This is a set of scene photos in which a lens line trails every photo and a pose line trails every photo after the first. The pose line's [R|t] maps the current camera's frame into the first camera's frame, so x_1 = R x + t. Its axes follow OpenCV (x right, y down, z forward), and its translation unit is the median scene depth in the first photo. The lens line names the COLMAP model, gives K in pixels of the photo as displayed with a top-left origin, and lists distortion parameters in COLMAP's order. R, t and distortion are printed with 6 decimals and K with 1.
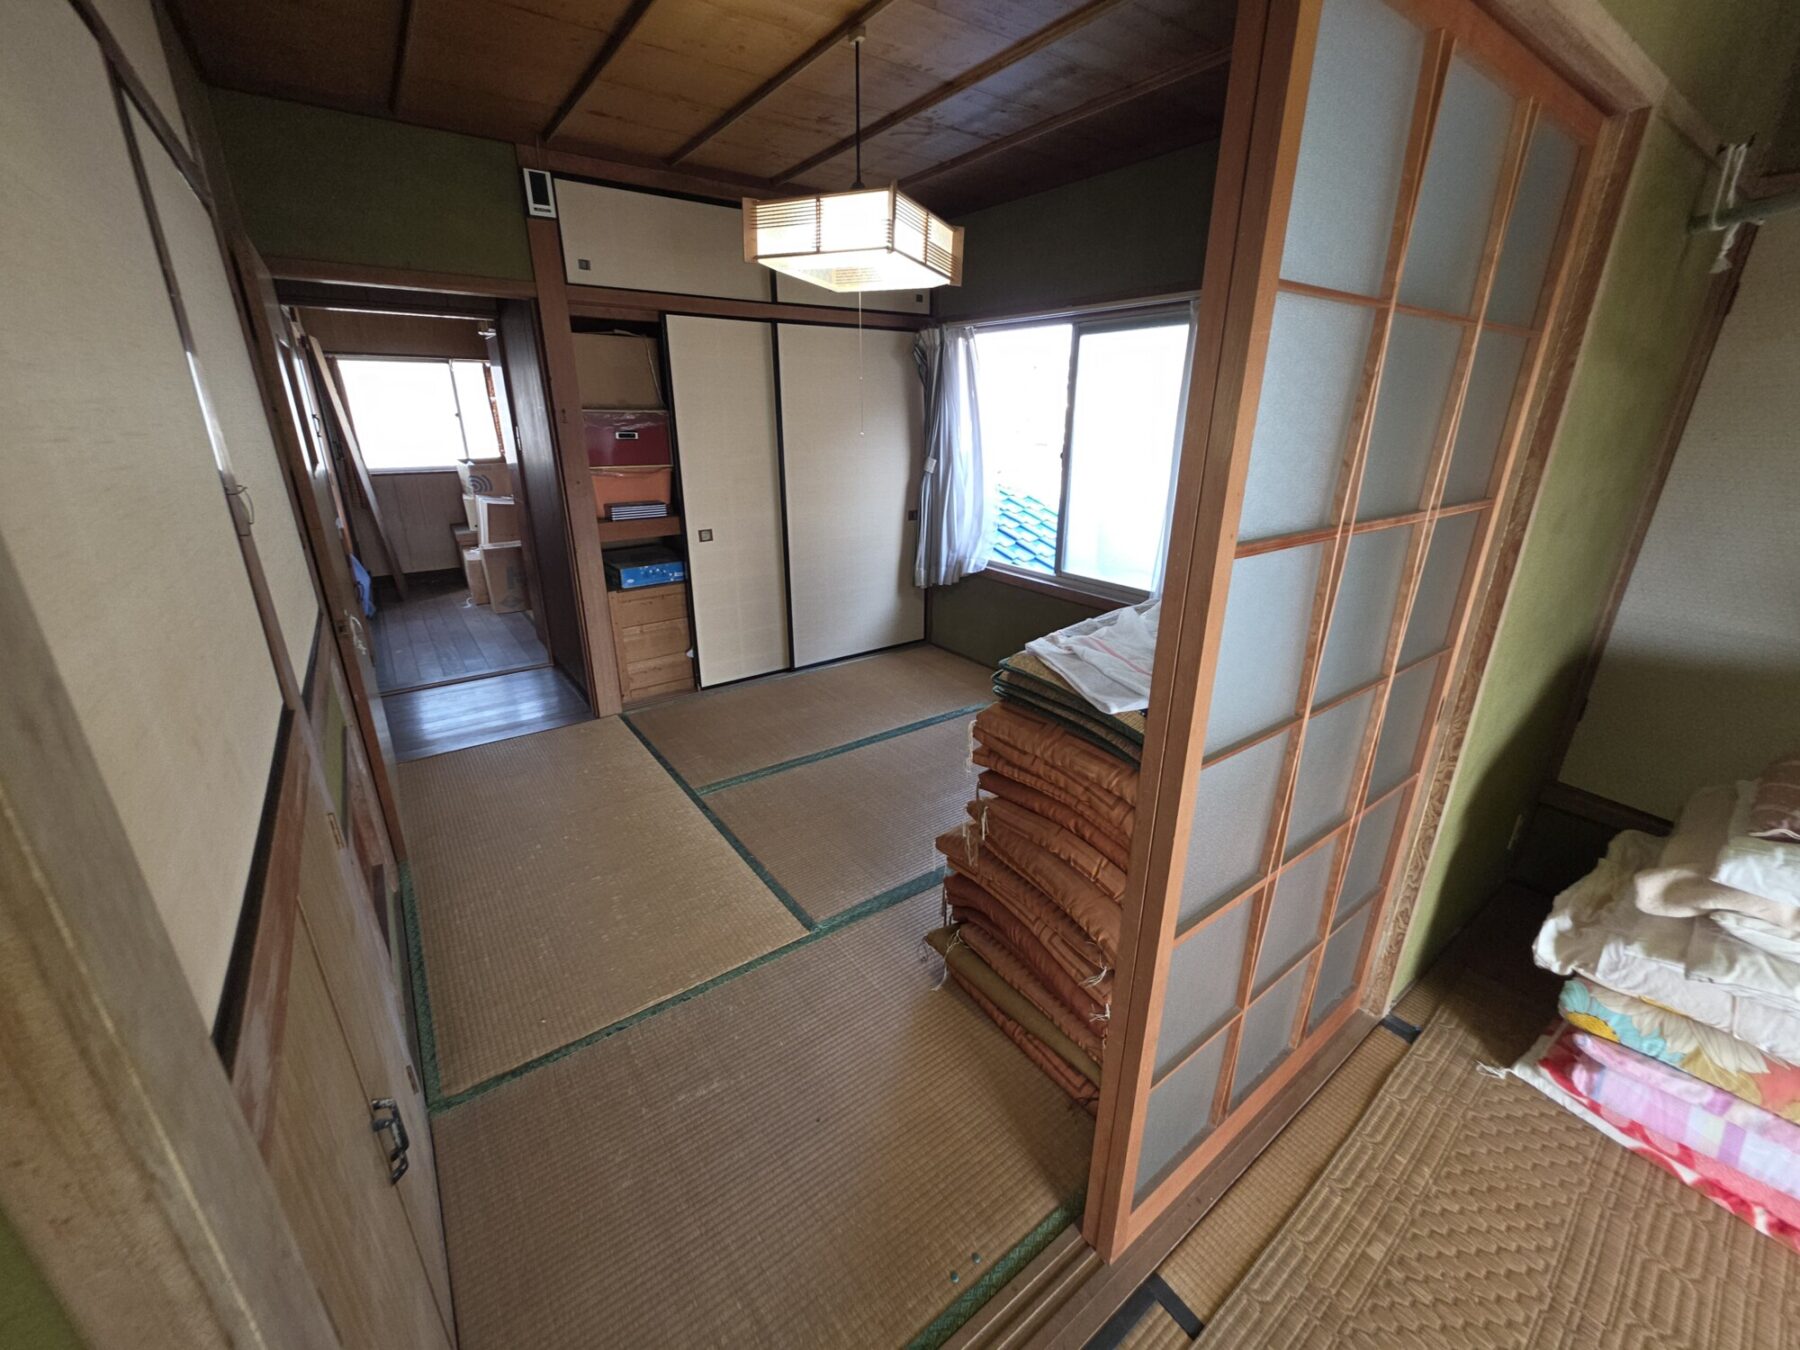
lens RADIAL K [[717.2, 0, 894.9], [0, 717.2, 671.6], [0, 0, 1]] dist [-0.003026, 0.001370]
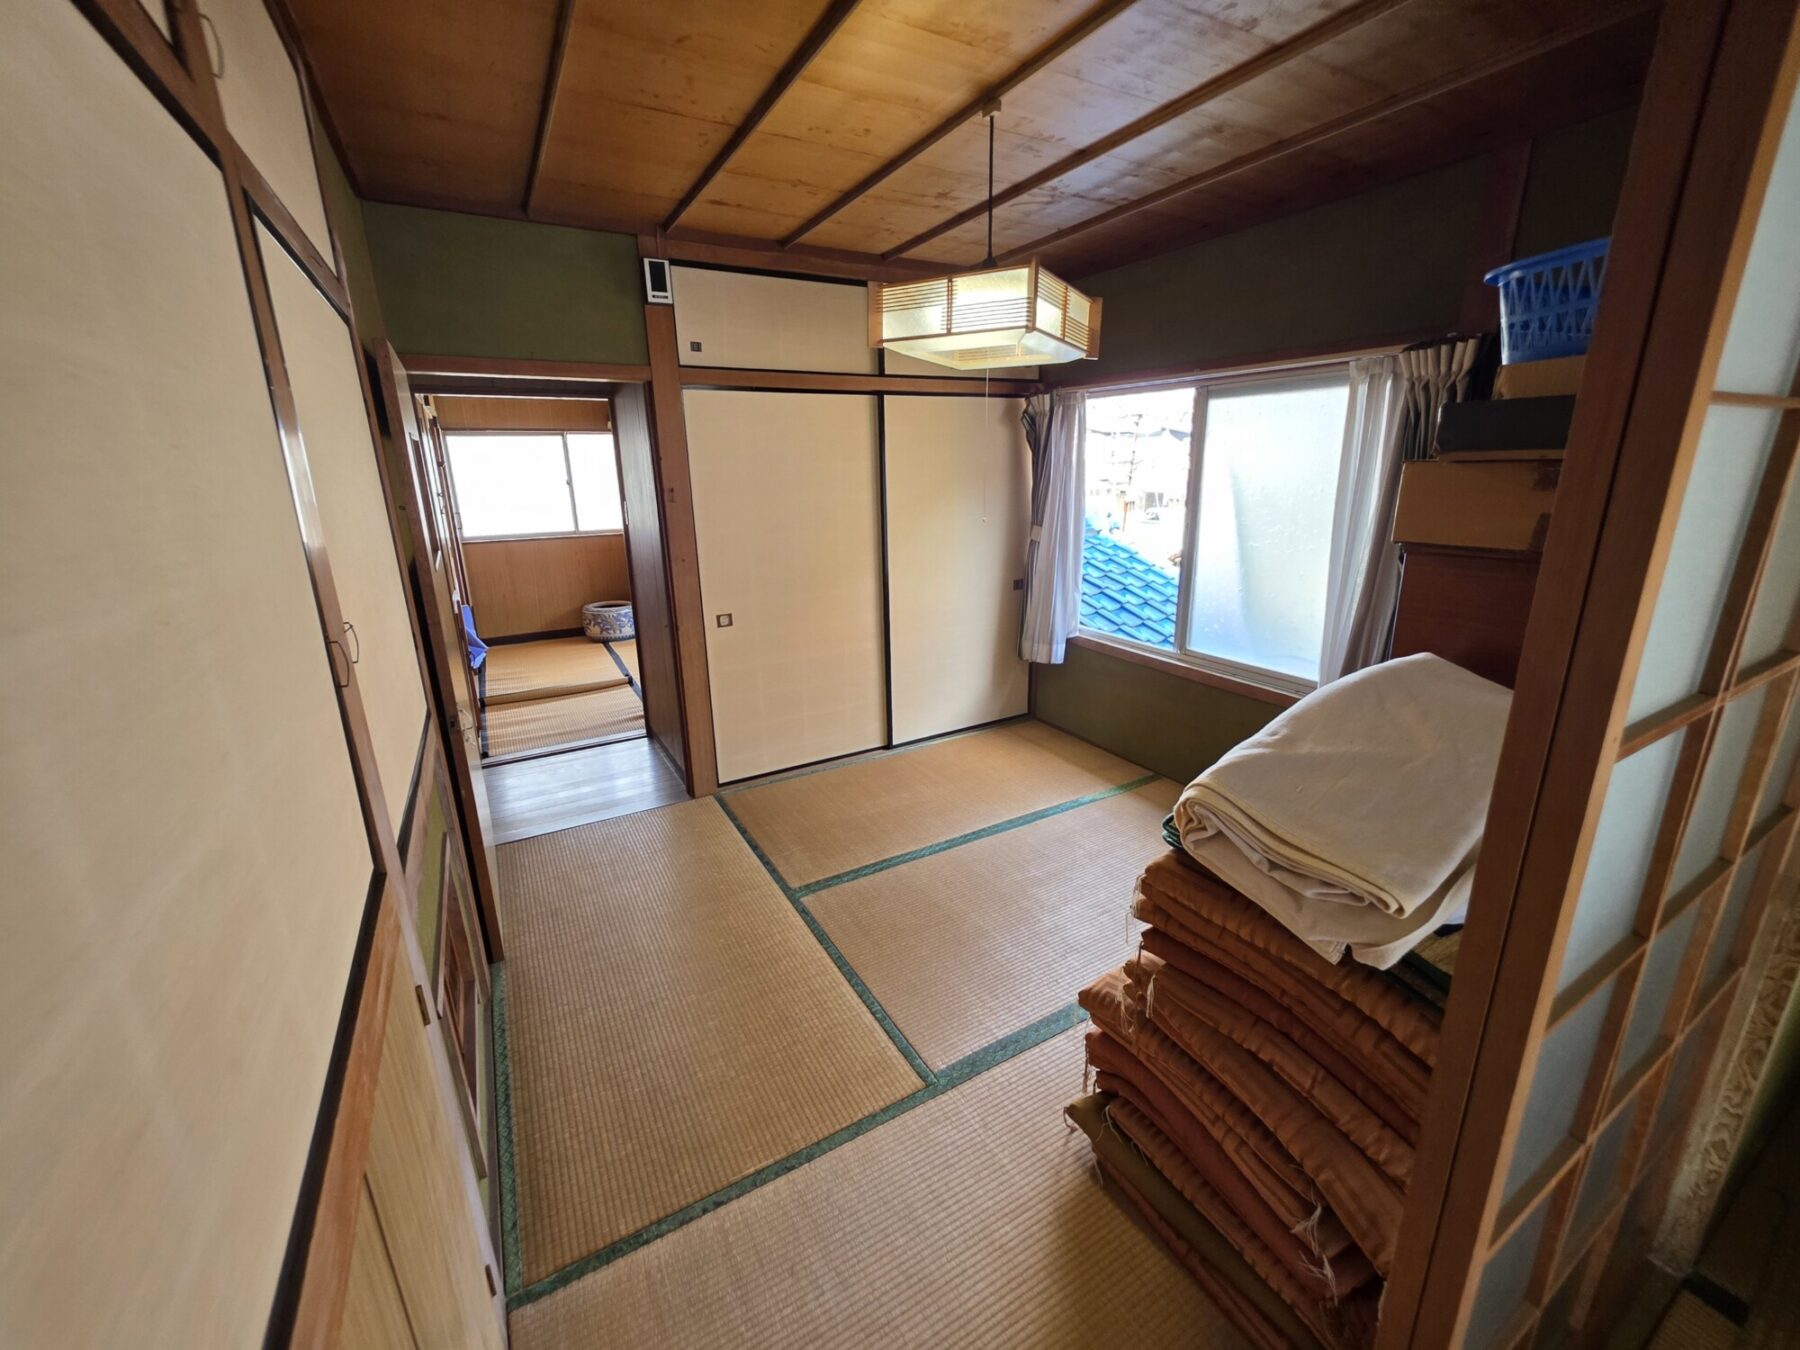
lens RADIAL K [[717.2, 0, 896.4], [0, 717.2, 667.5], [0, 0, 1]] dist [-0.003026, 0.001370]
pose [[0.994350, 0.009489, -0.105725, -0.058390], [-0.016616, 0.997632, -0.066738, -0.074049], [0.104841, 0.068118, 0.992153, 0.082306]]
